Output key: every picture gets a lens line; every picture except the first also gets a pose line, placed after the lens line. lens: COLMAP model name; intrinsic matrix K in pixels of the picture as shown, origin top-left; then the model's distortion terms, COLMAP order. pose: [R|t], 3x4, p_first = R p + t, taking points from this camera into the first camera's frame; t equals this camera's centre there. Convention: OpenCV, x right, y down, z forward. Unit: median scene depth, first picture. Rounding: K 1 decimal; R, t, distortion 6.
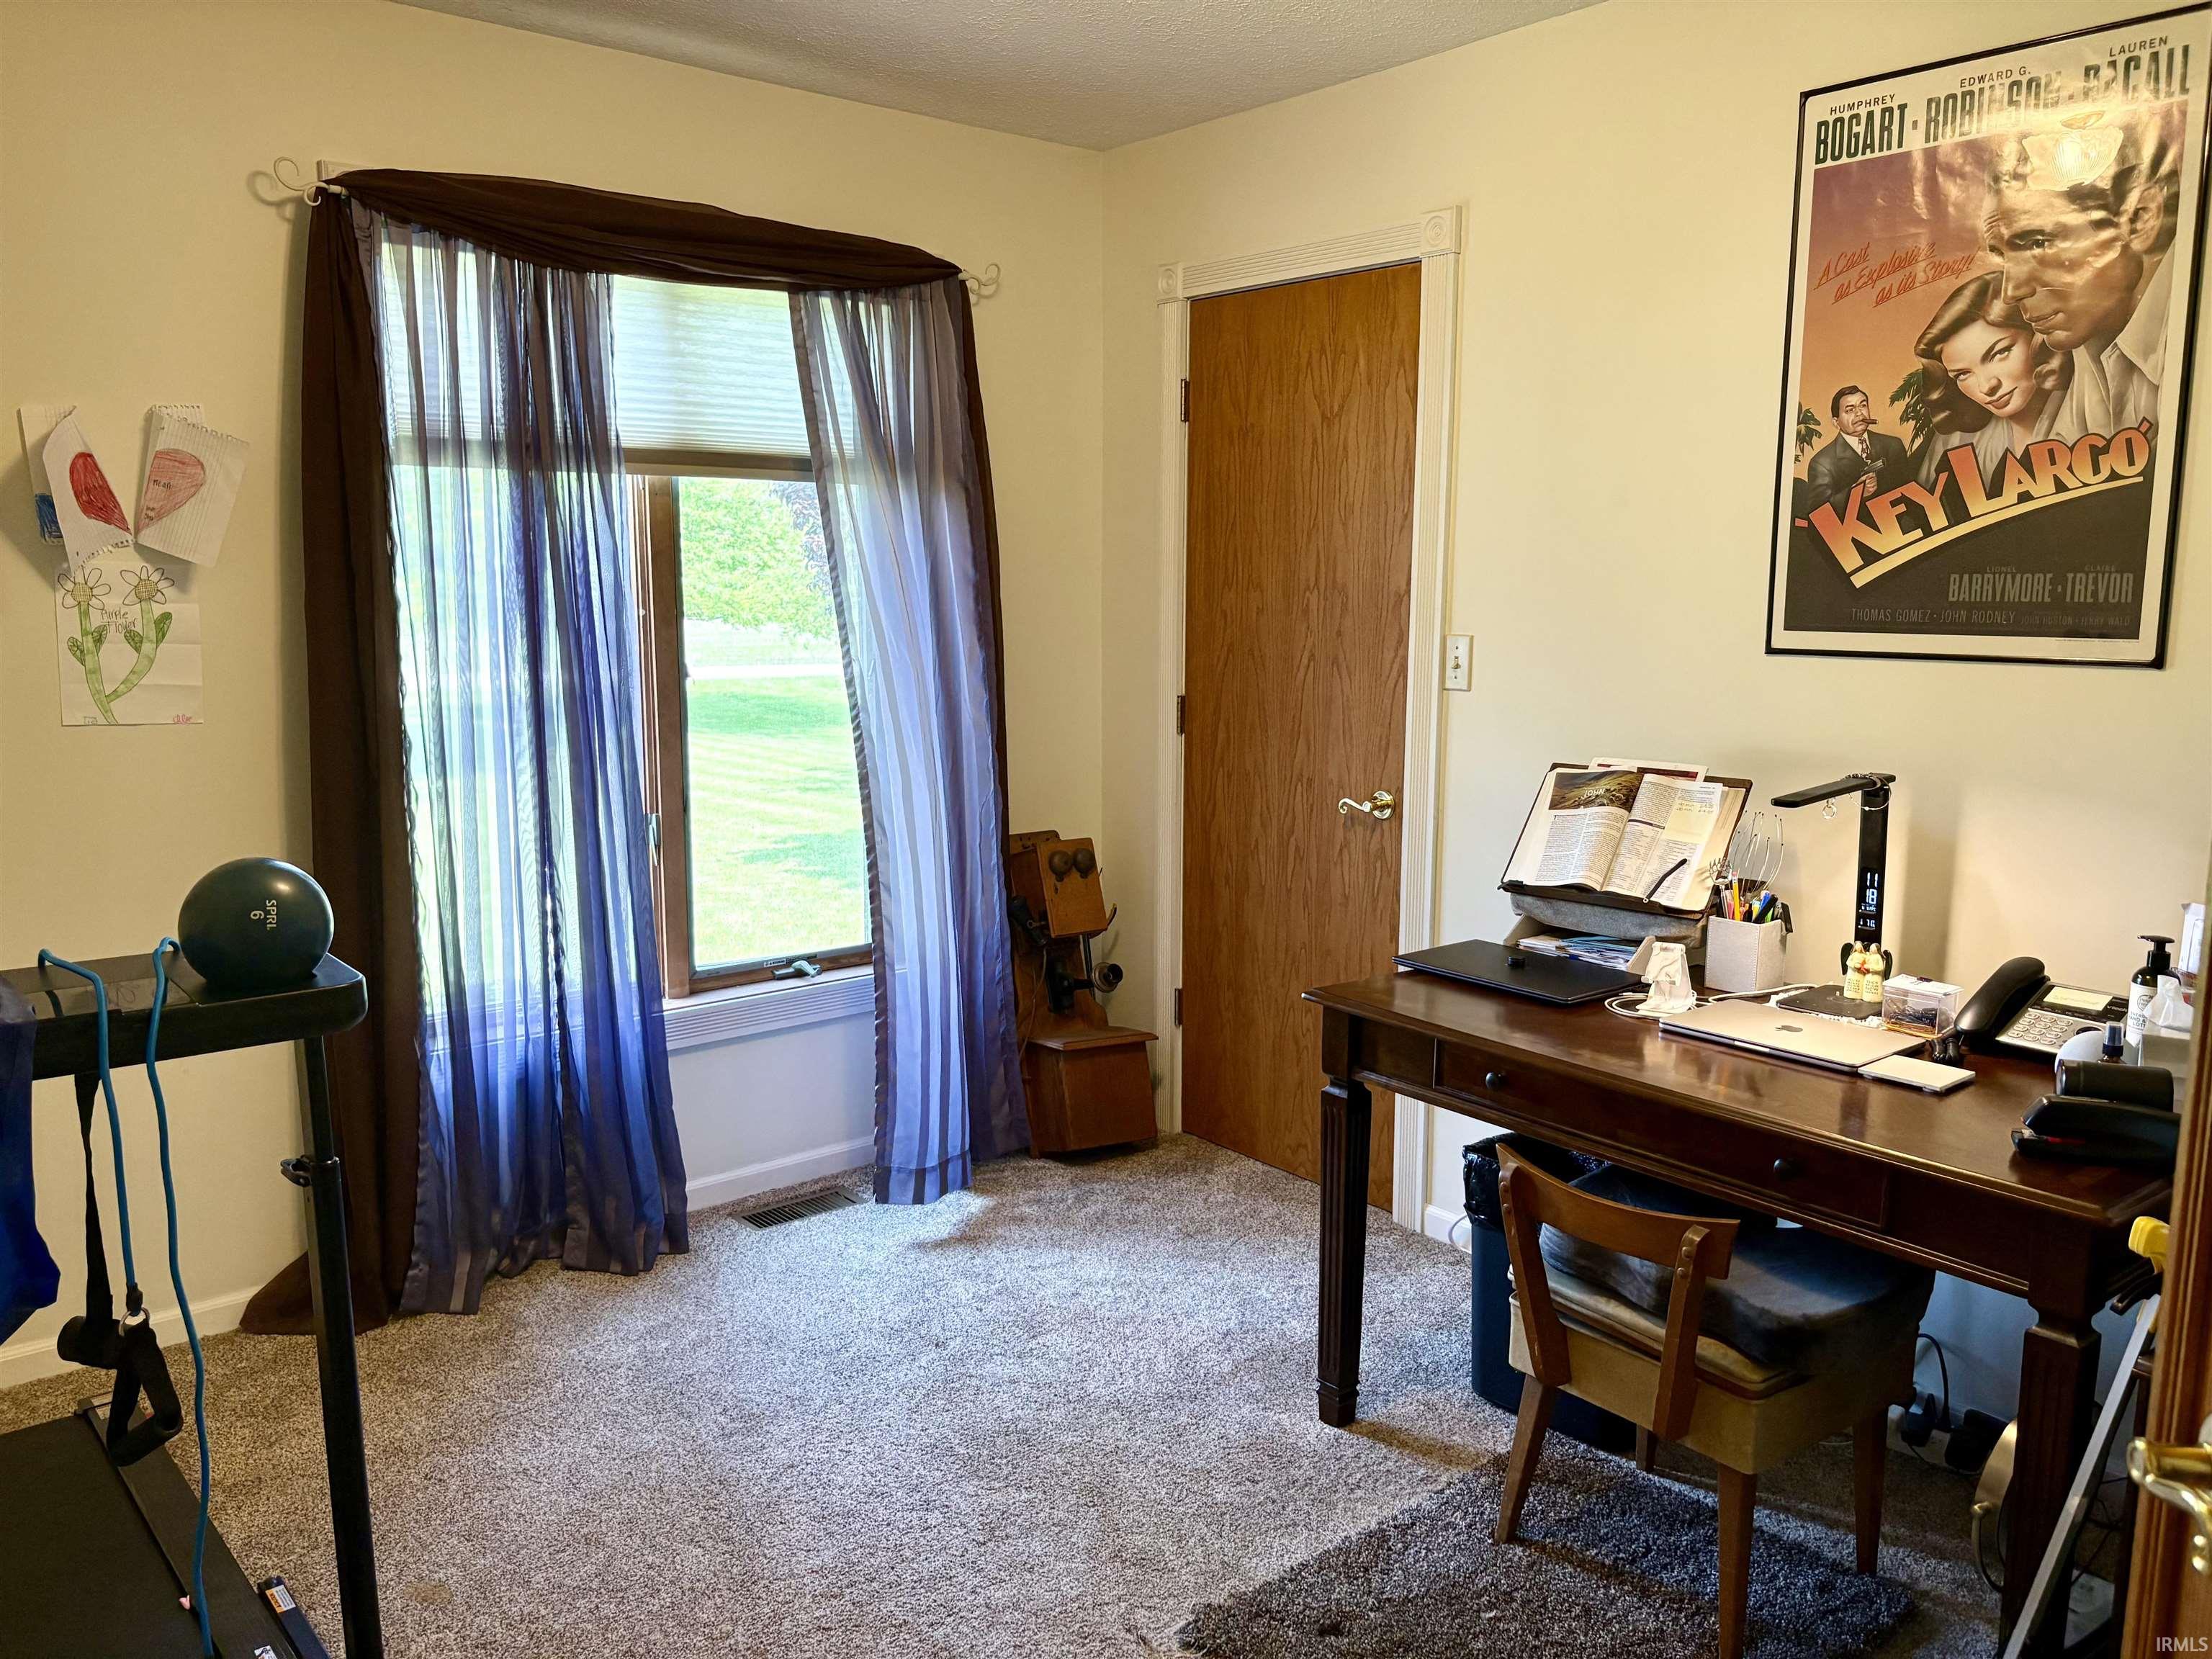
lens RADIAL K [[1688.2, 0, 1105.9], [0, 1688.2, 839.3], [0, 0, 1]] dist [0.050497, -0.051054]
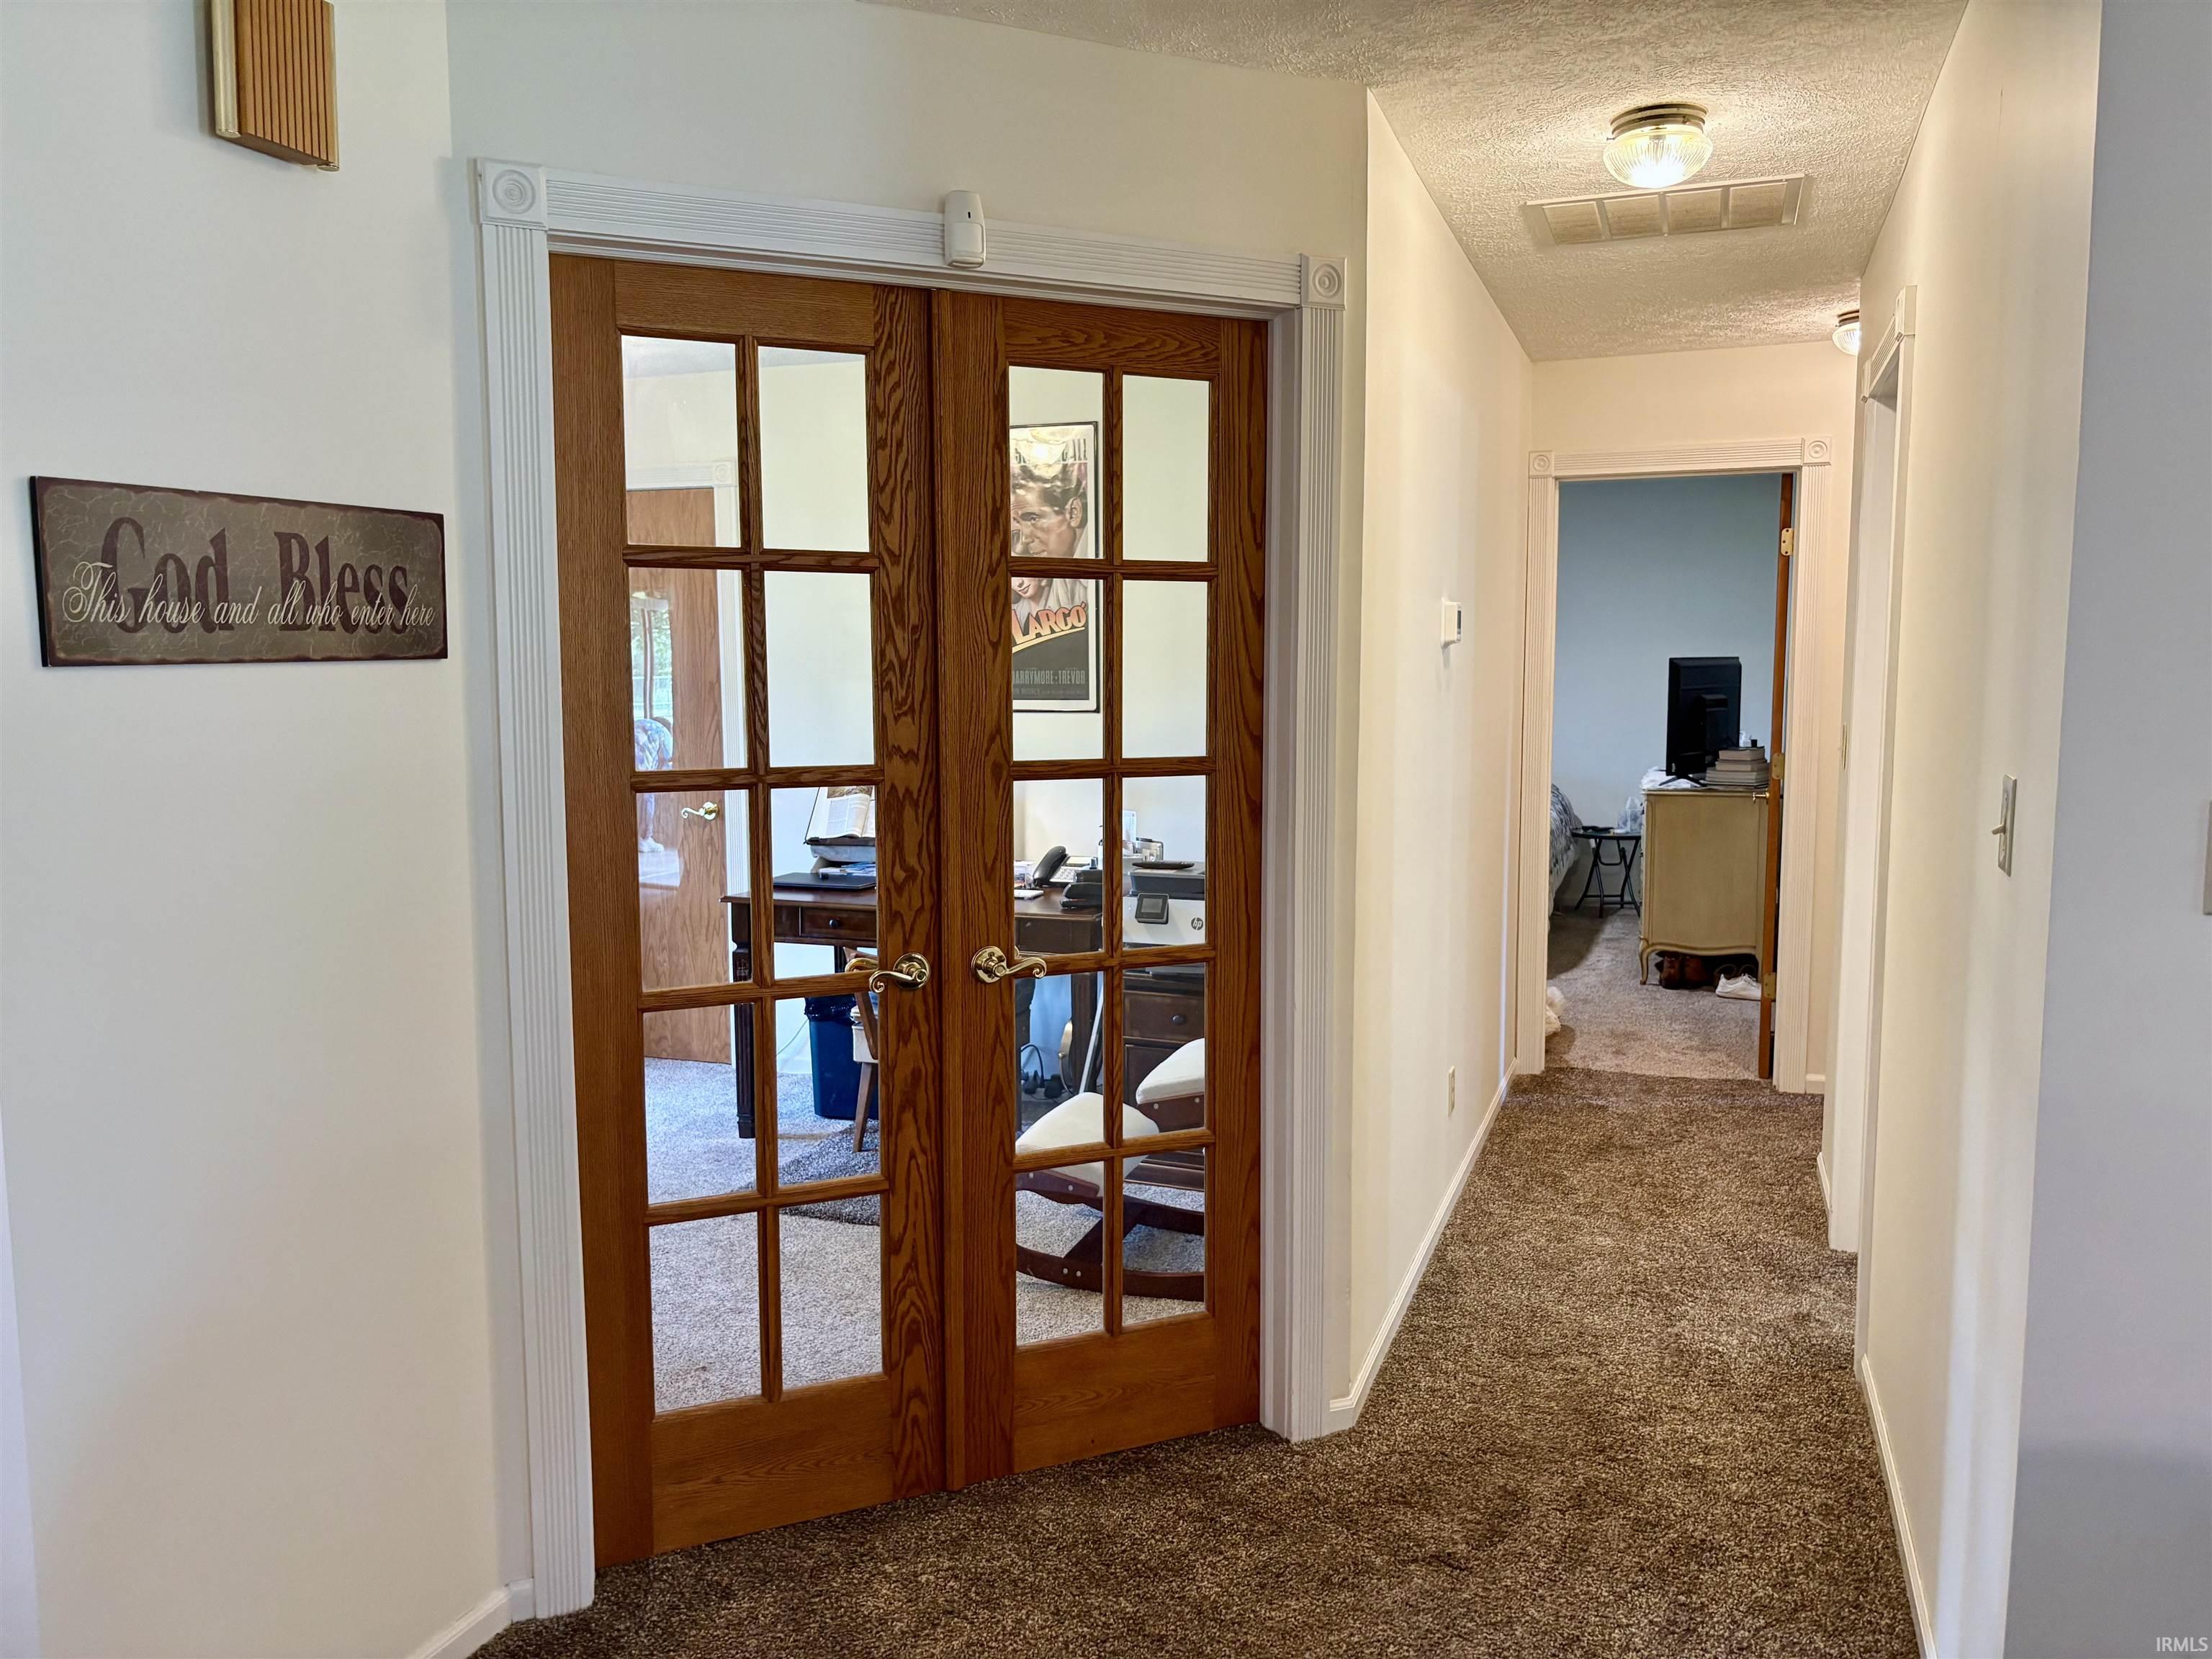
lens RADIAL K [[1688.2, 0, 1105.9], [0, 1688.2, 839.3], [0, 0, 1]] dist [0.050497, -0.051054]
pose [[0.857060, -0.060917, 0.511603, -0.495604], [0.087325, 0.995794, -0.027722, 0.122175], [-0.507762, 0.068435, 0.858775, -0.857022]]
